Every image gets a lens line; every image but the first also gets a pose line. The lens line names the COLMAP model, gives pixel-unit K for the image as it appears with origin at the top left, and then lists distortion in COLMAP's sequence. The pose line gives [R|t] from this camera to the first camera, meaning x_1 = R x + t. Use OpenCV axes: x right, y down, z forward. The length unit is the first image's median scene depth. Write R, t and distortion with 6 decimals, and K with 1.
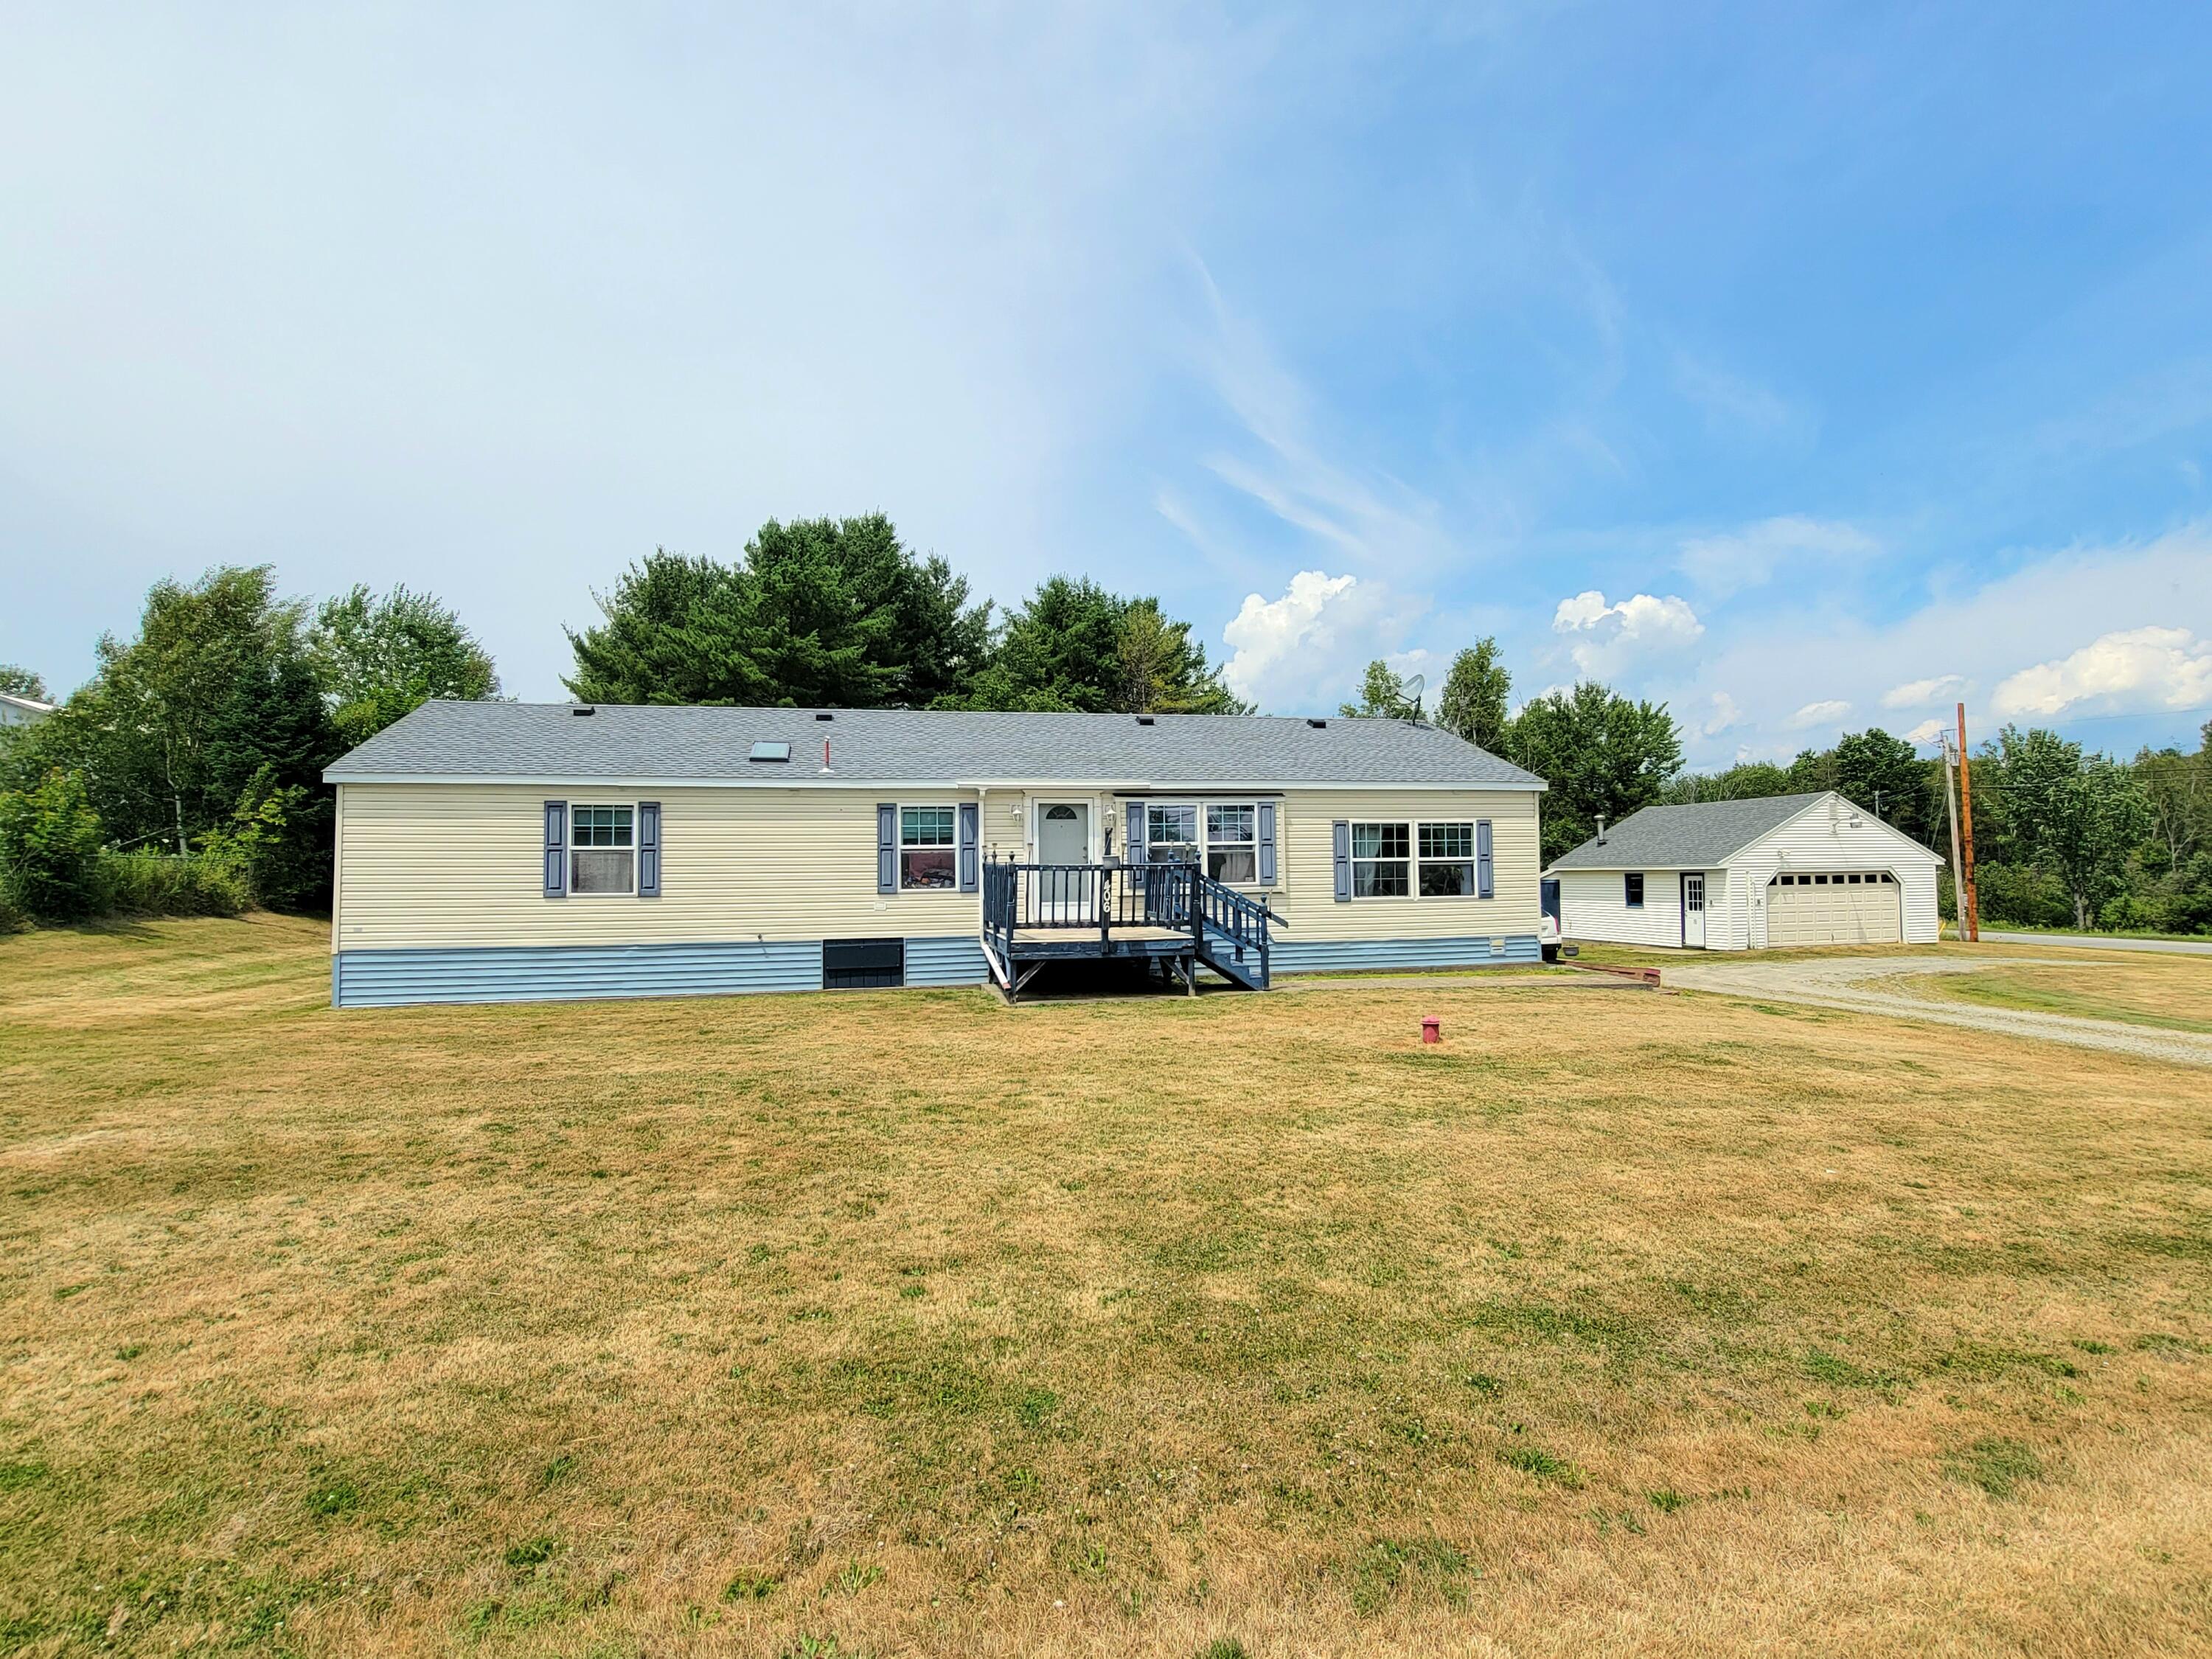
lens RADIAL K [[1094.2, 0, 1127.3], [0, 1094.2, 832.4], [0, 0, 1]] dist [-0.002565, 0.000273]
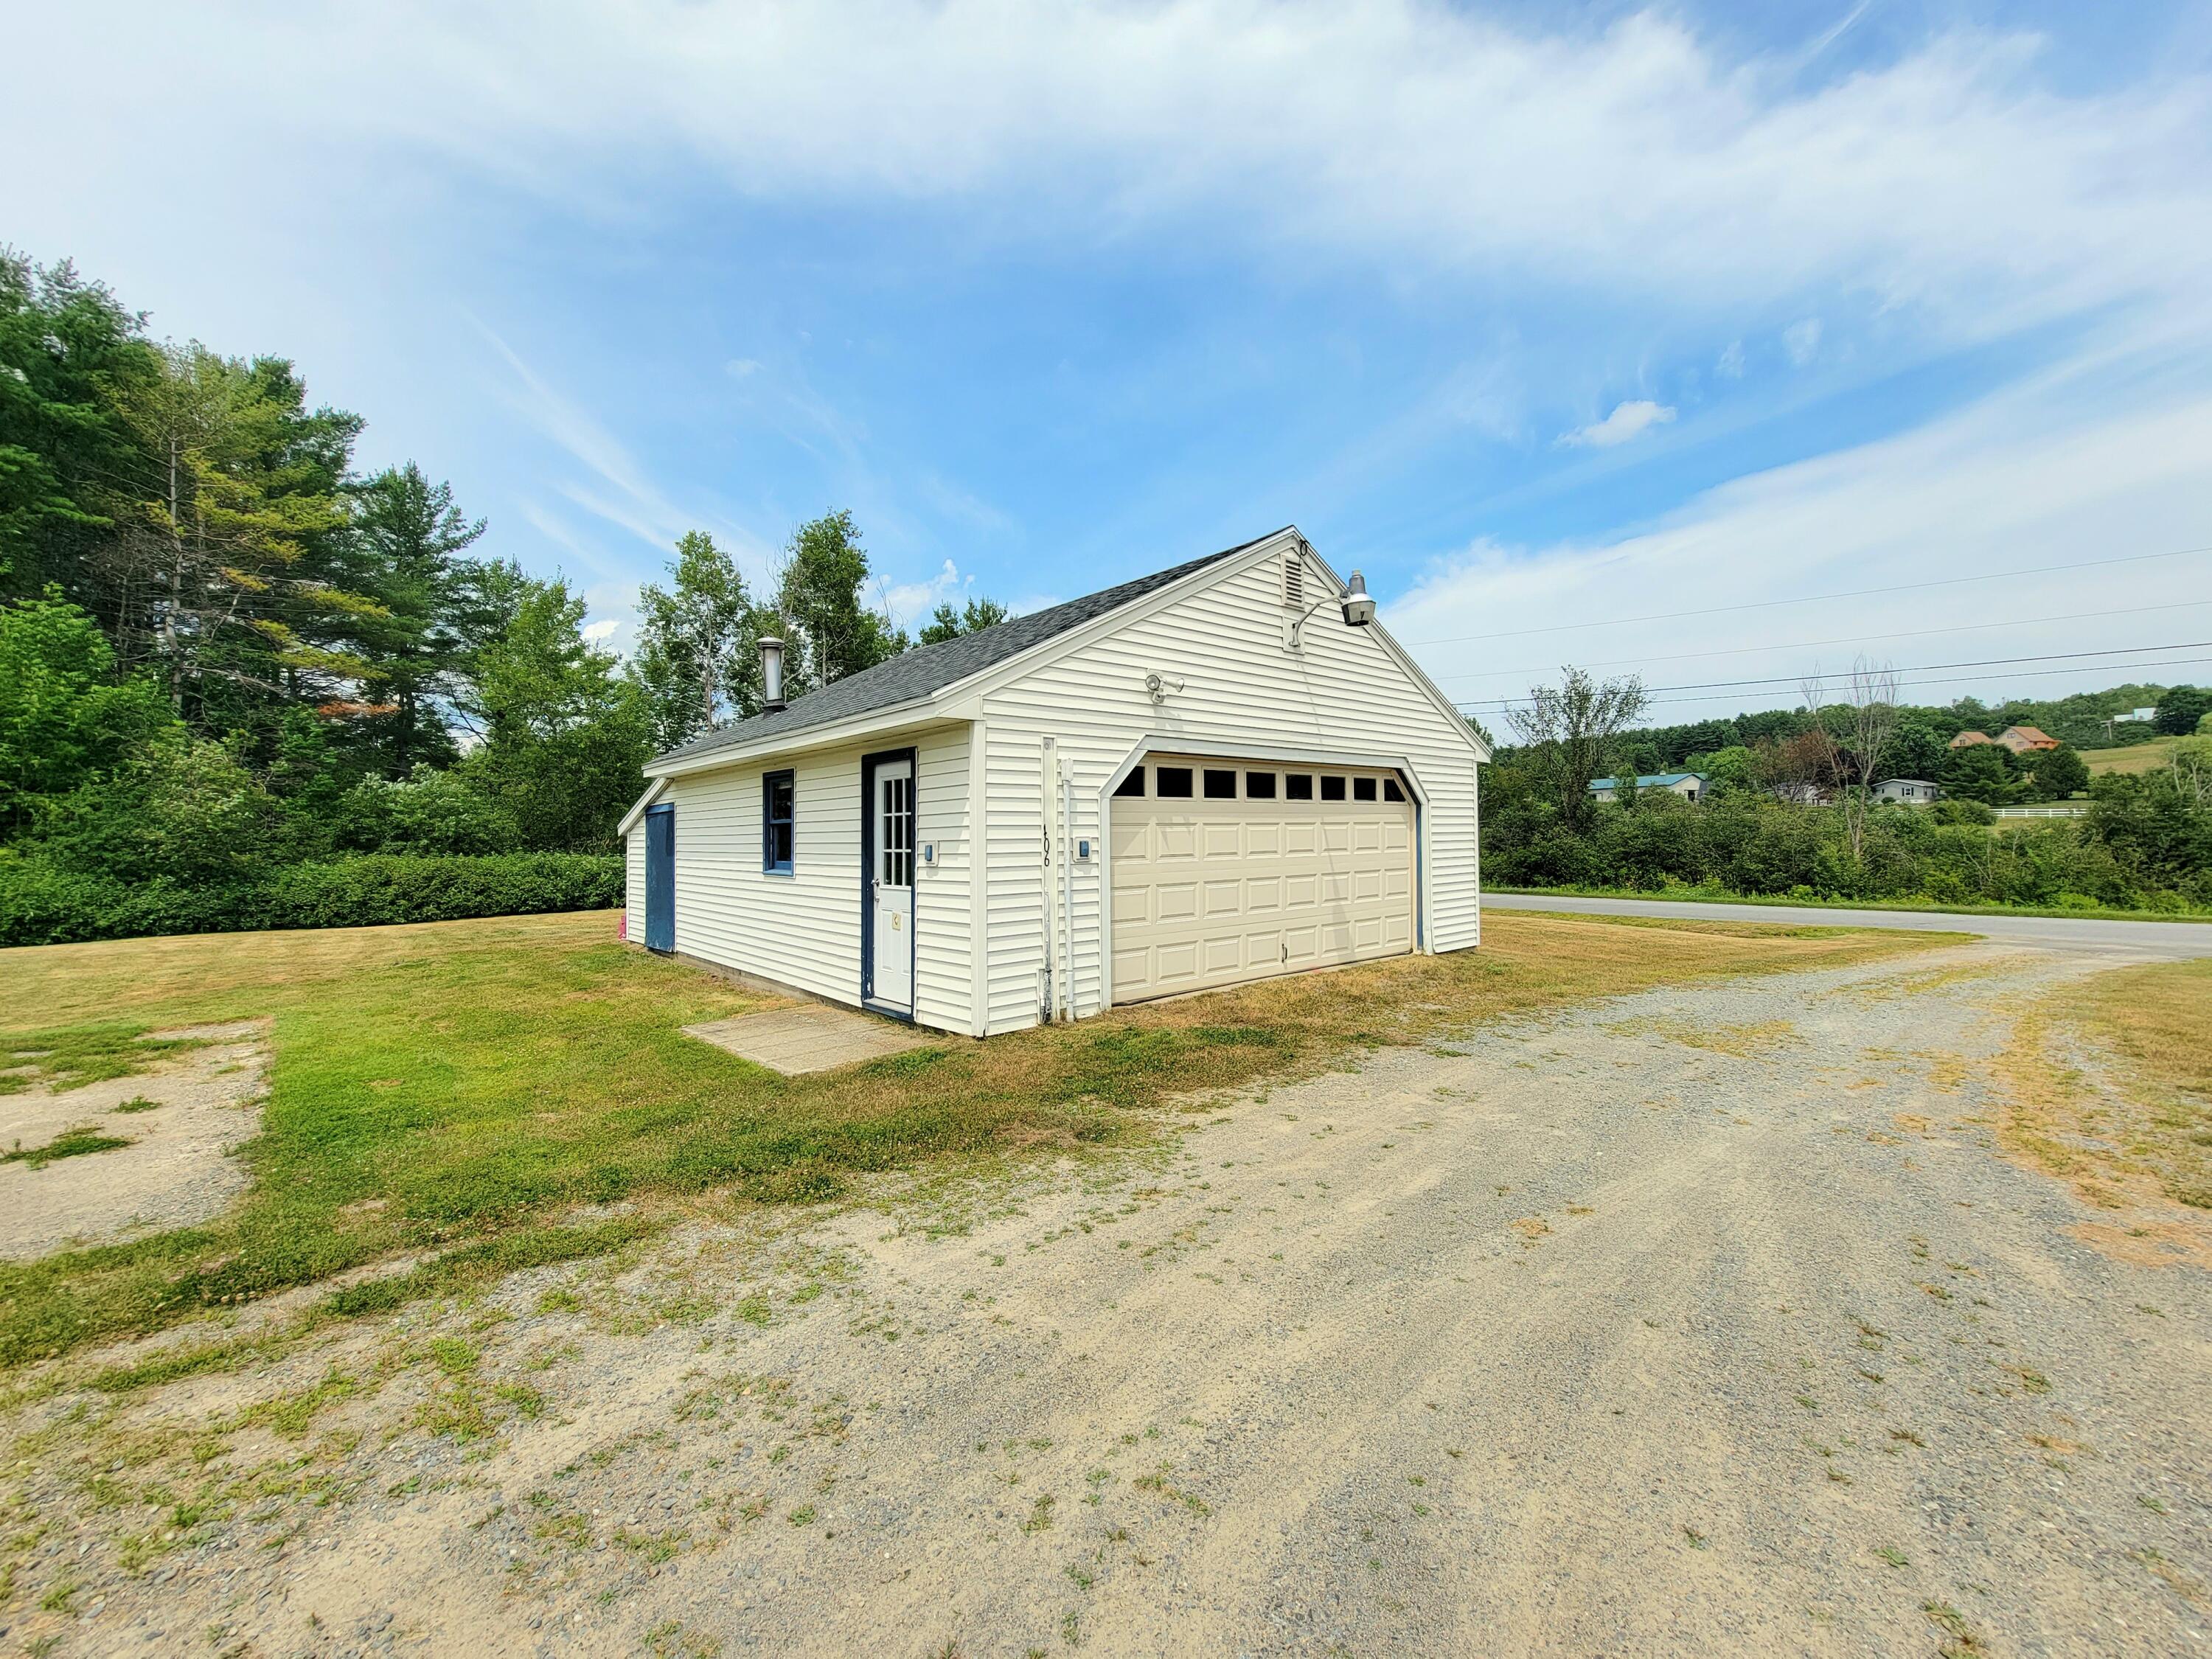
lens RADIAL K [[902.6, 0, 1106.0], [0, 902.6, 829.5], [0, 0, 1]] dist [-0.002921, -0.000326]
pose [[0.899171, 0.003330, 0.437585, 0.800196], [-0.013877, 0.999685, 0.020907, 0.088779], [-0.437377, -0.024872, 0.898934, 1.311930]]
